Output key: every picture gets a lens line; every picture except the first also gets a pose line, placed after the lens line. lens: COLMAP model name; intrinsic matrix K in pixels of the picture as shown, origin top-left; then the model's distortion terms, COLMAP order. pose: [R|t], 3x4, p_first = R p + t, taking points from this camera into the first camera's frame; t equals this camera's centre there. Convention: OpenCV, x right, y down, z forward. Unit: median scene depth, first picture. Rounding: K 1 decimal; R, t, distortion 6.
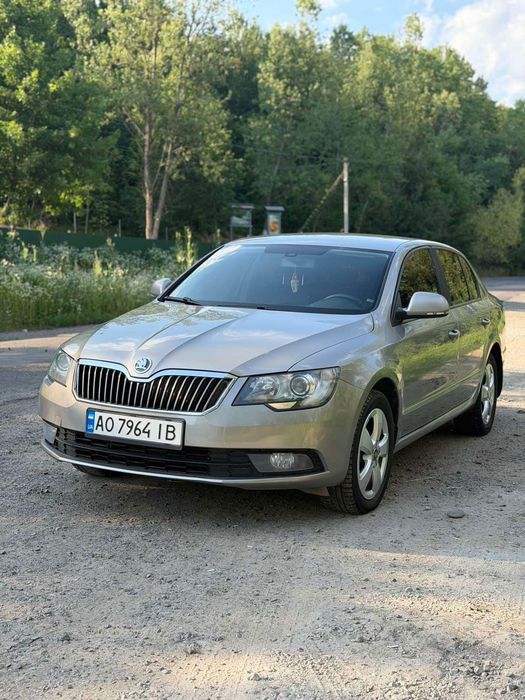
lens RADIAL K [[853.9, 0, 231.2], [0, 853.9, 350.5], [0, 0, 1]] dist [0.004178, 0.022717]
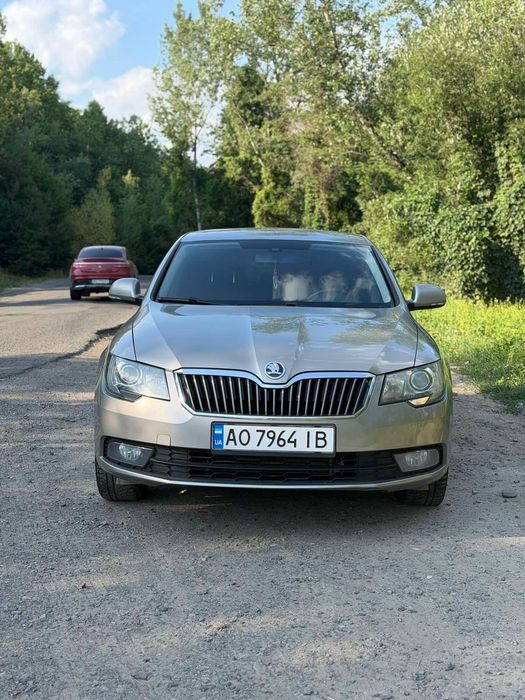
lens RADIAL K [[853.9, 0, 231.2], [0, 853.9, 350.5], [0, 0, 1]] dist [0.004178, 0.022717]
pose [[0.921372, -0.057573, 0.384394, -0.504863], [0.054505, 0.998335, 0.018882, -0.024059], [-0.384841, 0.003554, 0.922976, 0.168228]]
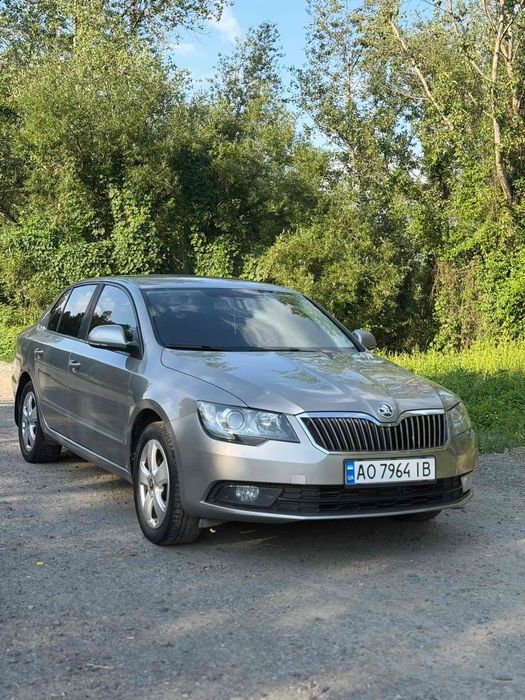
lens RADIAL K [[853.9, 0, 231.2], [0, 853.9, 350.5], [0, 0, 1]] dist [0.004178, 0.022717]
pose [[0.652138, -0.046328, 0.756683, -1.029885], [0.061717, 0.998062, 0.007917, -0.077371], [-0.755584, 0.041537, 0.653734, 0.457235]]
